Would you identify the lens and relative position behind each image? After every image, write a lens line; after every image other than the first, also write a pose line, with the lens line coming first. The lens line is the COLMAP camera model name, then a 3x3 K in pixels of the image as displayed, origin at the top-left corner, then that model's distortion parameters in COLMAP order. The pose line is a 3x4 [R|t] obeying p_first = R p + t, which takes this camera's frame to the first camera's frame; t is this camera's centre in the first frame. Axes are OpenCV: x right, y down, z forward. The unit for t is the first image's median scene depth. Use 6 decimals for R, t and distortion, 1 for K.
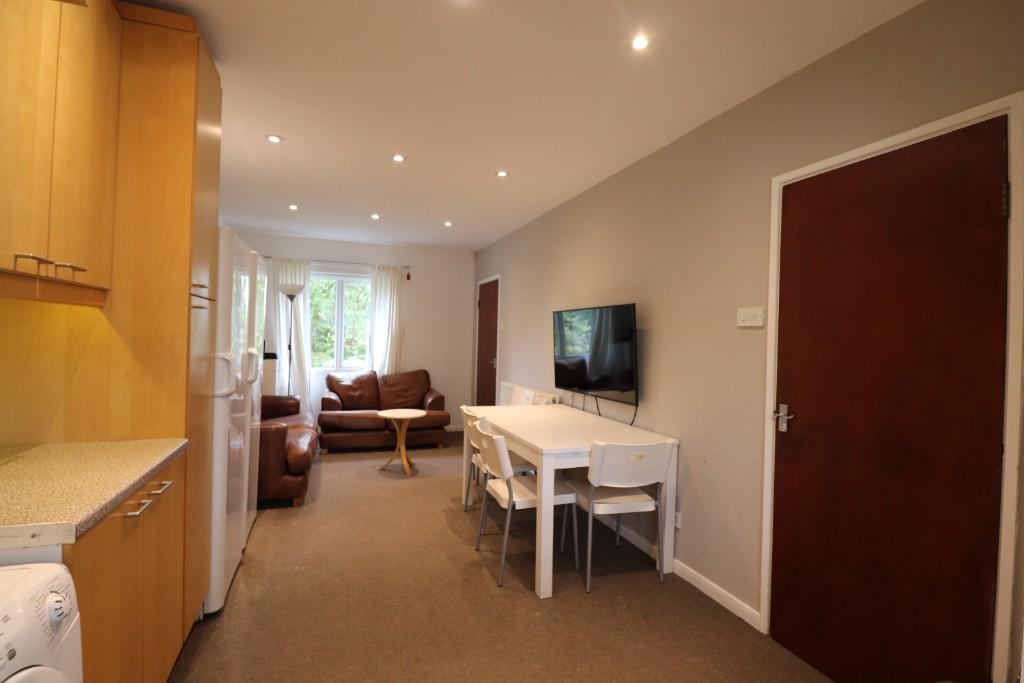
lens RADIAL K [[470.8, 0, 510.2], [0, 470.8, 333.2], [0, 0, 1]] dist [-0.001269, -0.014687]
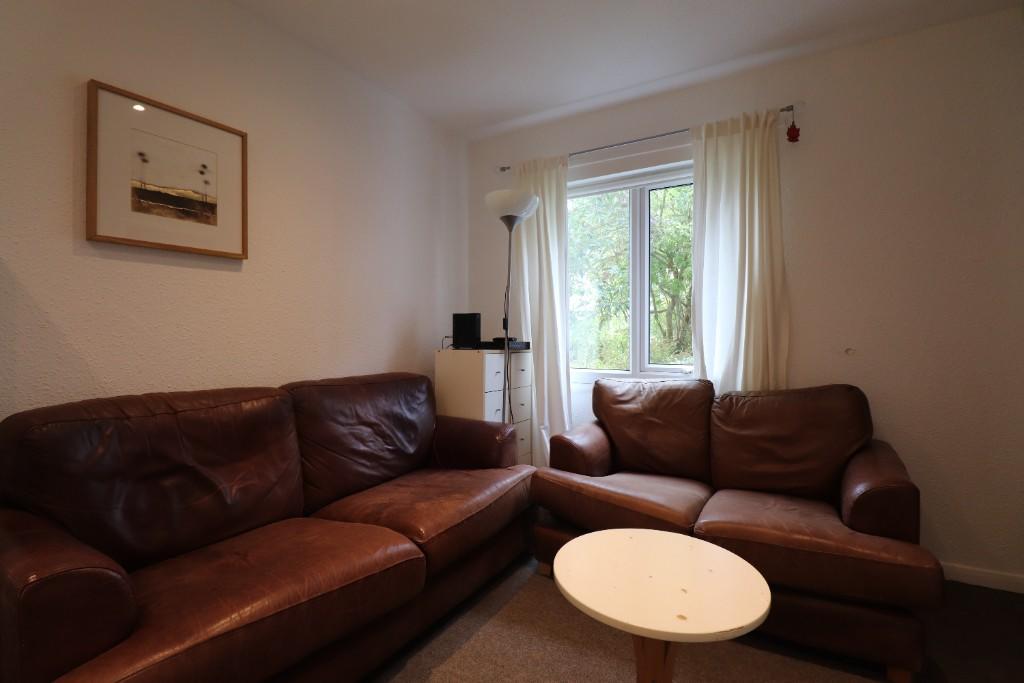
lens RADIAL K [[470.8, 0, 510.2], [0, 470.8, 333.2], [0, 0, 1]] dist [-0.001269, -0.014687]
pose [[0.607736, -0.034981, -0.793368, -0.064840], [0.022893, 0.999386, -0.026528, 0.045696], [0.793809, -0.002041, 0.608163, 0.618897]]
